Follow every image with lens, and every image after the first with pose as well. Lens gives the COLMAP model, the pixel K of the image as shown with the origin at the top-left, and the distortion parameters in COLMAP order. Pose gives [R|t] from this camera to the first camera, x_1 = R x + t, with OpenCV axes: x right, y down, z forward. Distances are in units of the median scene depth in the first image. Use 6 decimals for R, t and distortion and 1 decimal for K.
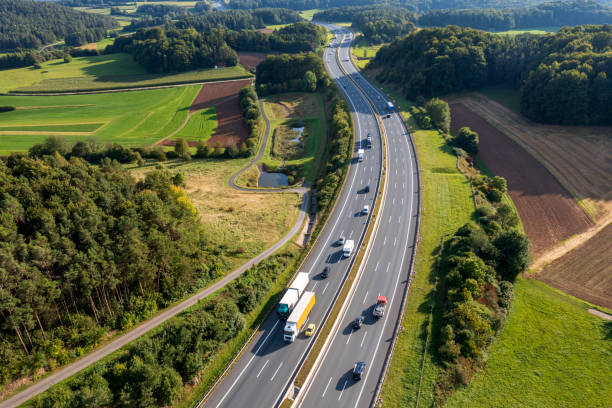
lens RADIAL K [[482.2, 0, 306.0], [0, 482.2, 204.0], [0, 0, 1]] dist [-0.010488, -0.000499]
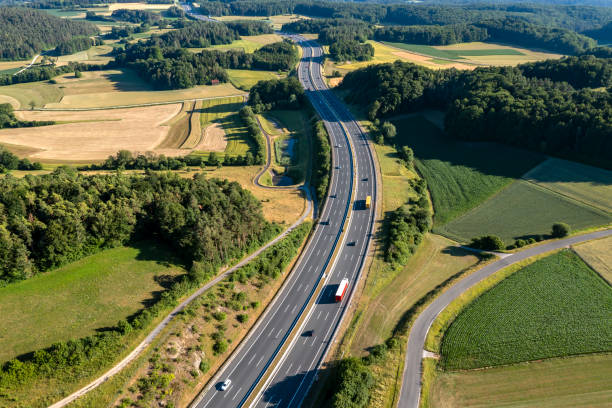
lens RADIAL K [[482.2, 0, 306.0], [0, 482.2, 204.0], [0, 0, 1]] dist [-0.010488, -0.000499]
pose [[0.996514, -0.017901, 0.081477, -0.074613], [0.016355, 0.999674, 0.019605, -0.003592], [-0.081802, -0.018205, 0.996482, -0.331048]]
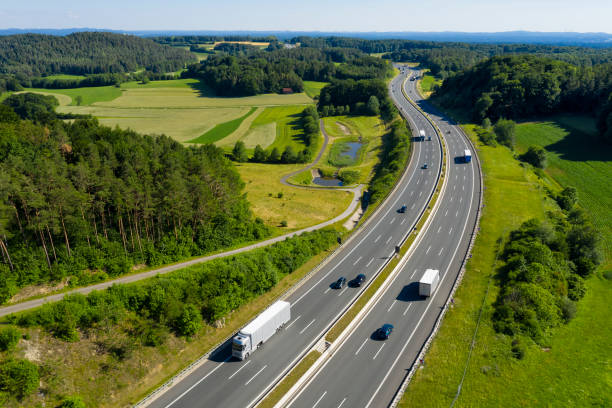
lens RADIAL K [[482.2, 0, 306.0], [0, 482.2, 204.0], [0, 0, 1]] dist [-0.010488, -0.000499]
pose [[0.989948, 0.073480, -0.120843, 0.006966], [-0.084304, 0.992632, -0.087037, 0.049924], [0.113557, 0.096349, 0.988849, 0.021090]]
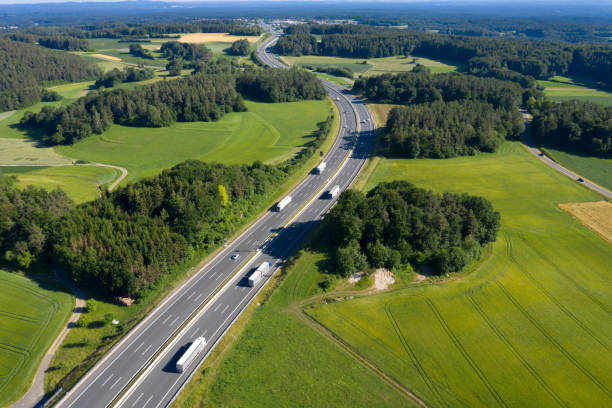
lens RADIAL K [[482.2, 0, 306.0], [0, 482.2, 204.0], [0, 0, 1]] dist [-0.010488, -0.000499]
pose [[0.967603, 0.115801, -0.224354, 0.298386], [-0.122953, 0.992247, -0.018122, -0.600923], [0.220516, 0.045120, 0.974339, 1.088926]]
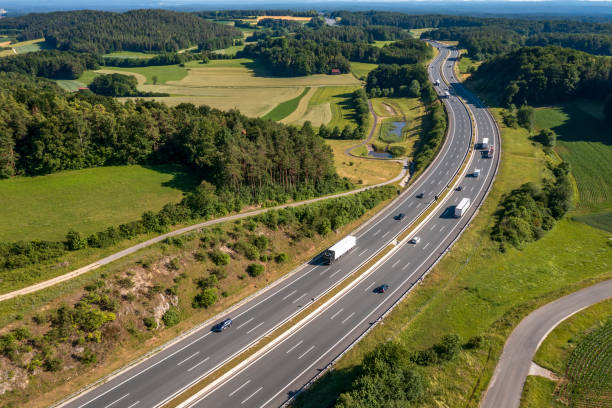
lens RADIAL K [[482.2, 0, 306.0], [0, 482.2, 204.0], [0, 0, 1]] dist [-0.010488, -0.000499]
pose [[0.978218, 0.103999, -0.179647, -0.010909], [-0.109996, 0.993649, -0.023722, 0.078974], [0.176039, 0.042966, 0.983445, -0.167375]]
